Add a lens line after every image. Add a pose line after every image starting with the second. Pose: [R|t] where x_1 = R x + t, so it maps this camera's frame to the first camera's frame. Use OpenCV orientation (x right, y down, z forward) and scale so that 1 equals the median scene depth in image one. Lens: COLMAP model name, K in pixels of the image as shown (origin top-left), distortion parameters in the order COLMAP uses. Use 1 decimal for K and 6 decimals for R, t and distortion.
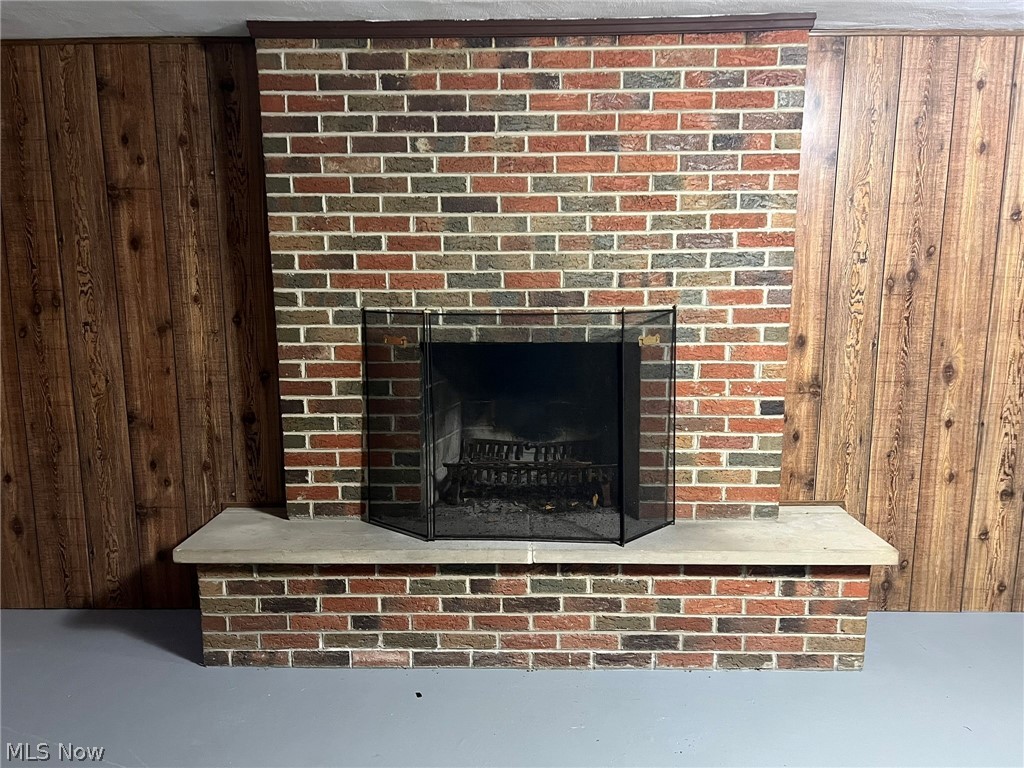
lens RADIAL K [[724.7, 0, 516.5], [0, 724.7, 391.5], [0, 0, 1]] dist [0.059572, -0.040398]
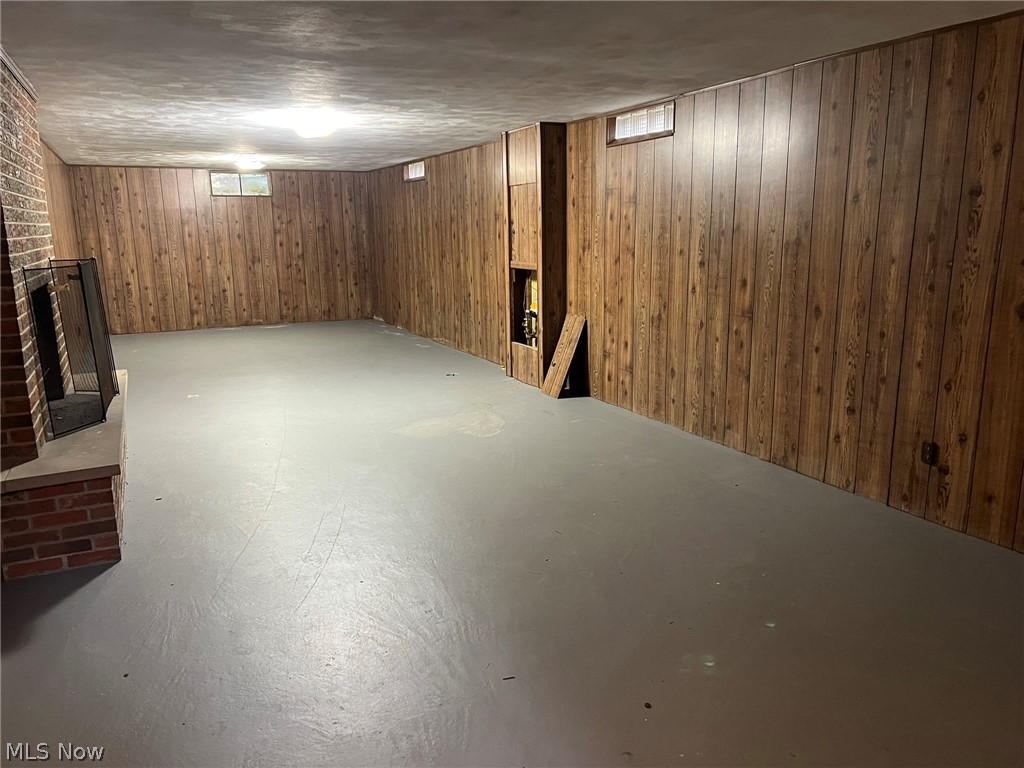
lens RADIAL K [[724.7, 0, 516.5], [0, 724.7, 391.5], [0, 0, 1]] dist [0.059572, -0.040398]
pose [[0.434076, 0.197892, -0.878873, 1.561511], [-0.121885, 0.979506, 0.160352, -0.031066], [0.892593, 0.037516, 0.449300, -0.124191]]
